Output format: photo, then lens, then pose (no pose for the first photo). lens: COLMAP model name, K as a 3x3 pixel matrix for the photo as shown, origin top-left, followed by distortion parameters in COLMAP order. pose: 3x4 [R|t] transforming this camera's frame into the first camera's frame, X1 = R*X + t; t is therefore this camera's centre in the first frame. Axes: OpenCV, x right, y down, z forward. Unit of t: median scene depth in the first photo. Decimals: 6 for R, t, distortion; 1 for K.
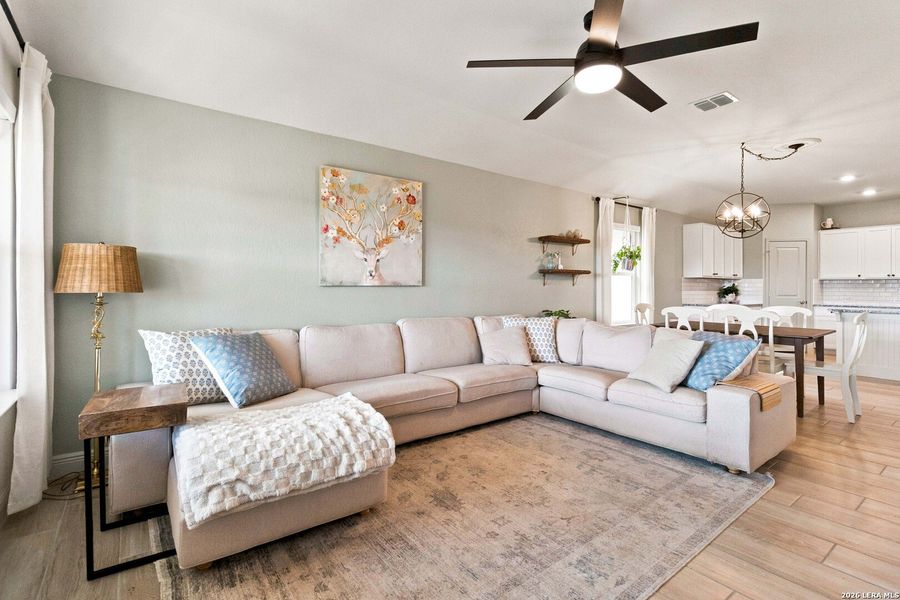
lens RADIAL K [[427.2, 0, 455.7], [0, 427.2, 289.4], [0, 0, 1]] dist [0.001460, 0.002894]
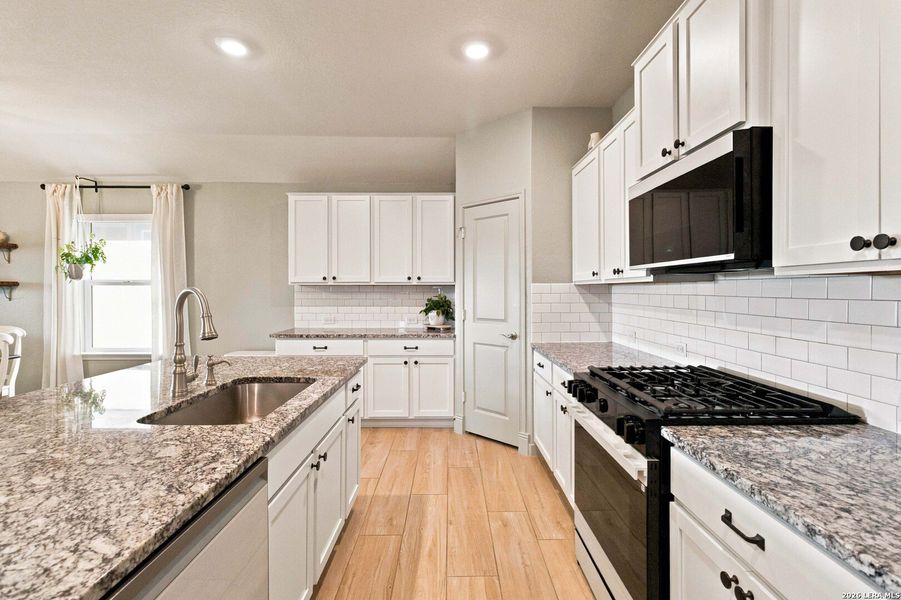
lens RADIAL K [[427.7, 0, 455.4], [0, 427.7, 294.7], [0, 0, 1]] dist [0.001460, 0.002894]
pose [[0.805446, 0.001180, -0.592668, 1.962901], [0.002234, 0.999985, 0.005028, -0.028992], [0.592665, -0.005374, 0.805431, 1.159499]]
